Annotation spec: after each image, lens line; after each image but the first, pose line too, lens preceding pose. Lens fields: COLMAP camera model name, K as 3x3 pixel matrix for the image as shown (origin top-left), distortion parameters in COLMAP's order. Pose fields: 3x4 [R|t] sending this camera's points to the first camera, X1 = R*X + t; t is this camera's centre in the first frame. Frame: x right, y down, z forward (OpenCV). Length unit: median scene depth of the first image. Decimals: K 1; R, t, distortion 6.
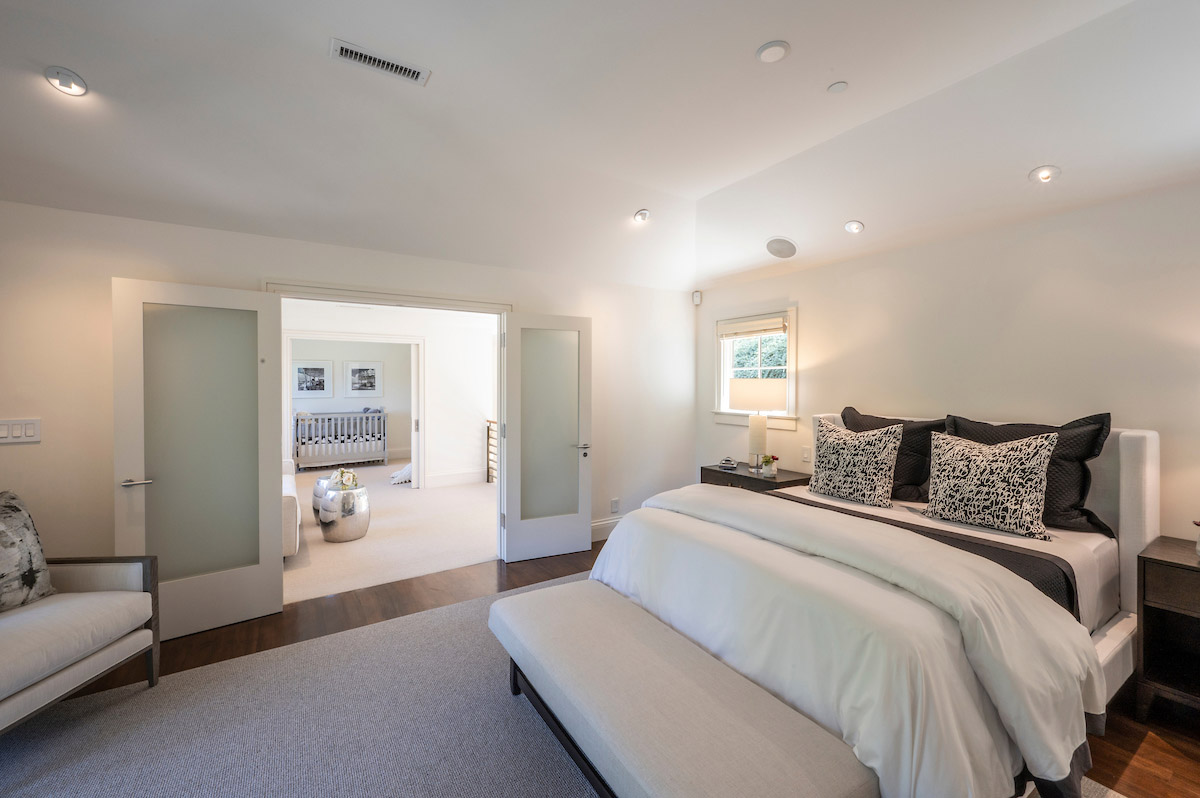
lens RADIAL K [[480.1, 0, 597.0], [0, 480.1, 386.0], [0, 0, 1]] dist [0.000389, 0.000384]
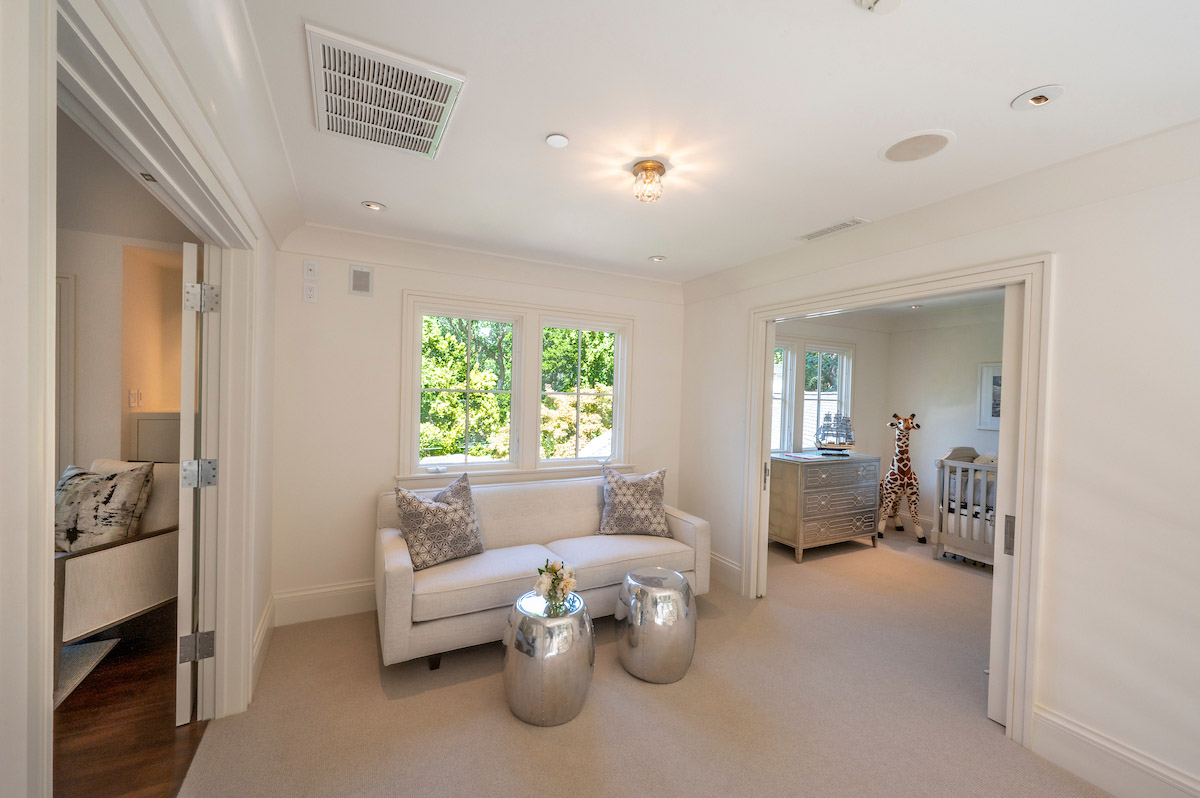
lens RADIAL K [[480.1, 0, 599.0], [0, 480.1, 401.7], [0, 0, 1]] dist [0.000389, 0.000384]
pose [[-0.091505, 0.016151, -0.995674, -0.022821], [-0.035087, 0.999195, 0.019433, -0.002873], [0.995186, 0.036713, -0.090865, 0.639882]]
